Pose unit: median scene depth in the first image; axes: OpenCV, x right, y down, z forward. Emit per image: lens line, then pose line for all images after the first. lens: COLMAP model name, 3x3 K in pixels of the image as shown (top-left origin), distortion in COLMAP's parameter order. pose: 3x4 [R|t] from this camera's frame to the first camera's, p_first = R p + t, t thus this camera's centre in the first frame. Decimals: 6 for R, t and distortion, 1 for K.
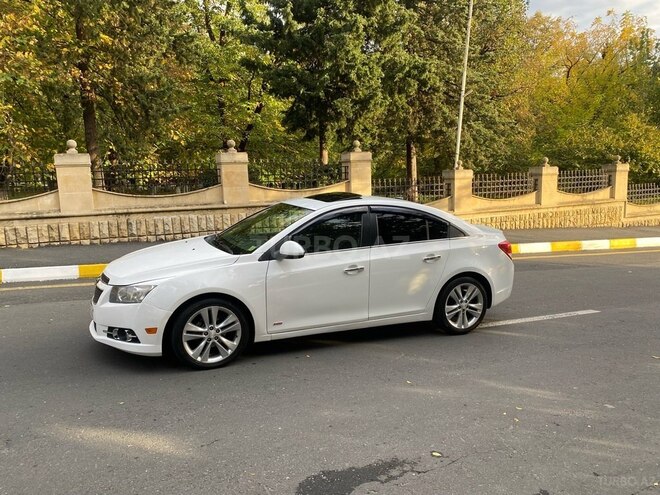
lens RADIAL K [[511.4, 0, 327.4], [0, 511.4, 248.1], [0, 0, 1]] dist [0.072379, -0.082337]
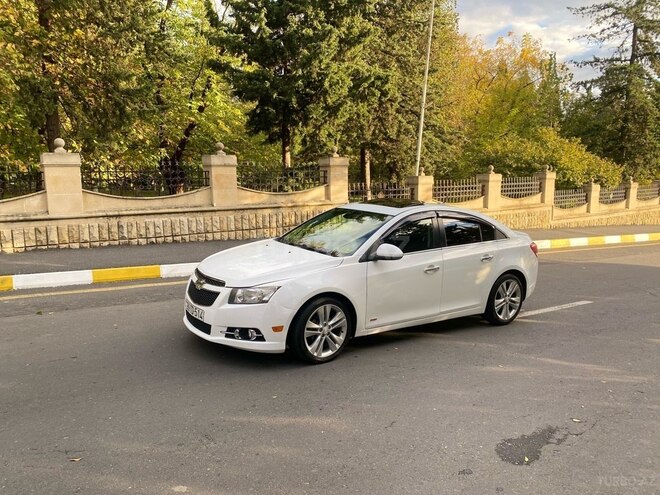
lens RADIAL K [[511.4, 0, 327.4], [0, 511.4, 248.1], [0, 0, 1]] dist [0.072379, -0.082337]
pose [[0.982247, -0.008758, 0.187387, -0.187124], [0.008947, 0.999960, -0.000165, -0.002761], [-0.187378, 0.001839, 0.982286, -0.026747]]
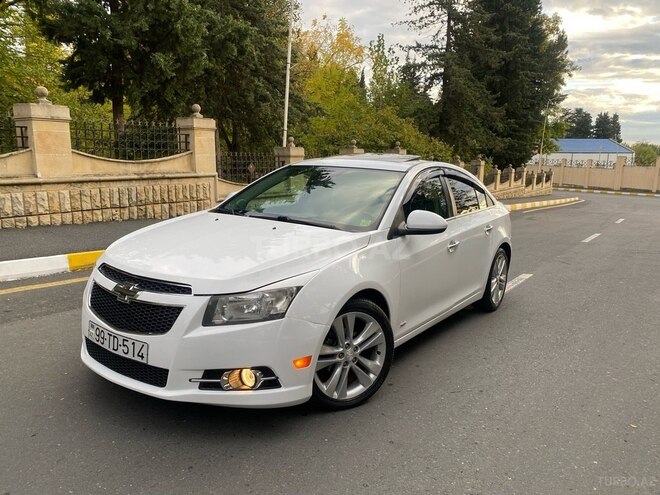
lens RADIAL K [[517.2, 0, 328.6], [0, 517.2, 244.6], [0, 0, 1]] dist [0.012642, 0.000413]
pose [[0.846905, -0.057360, 0.528641, -0.266956], [0.048045, 0.998353, 0.031357, 0.002715], [-0.529569, -0.001158, 0.848266, 0.204221]]
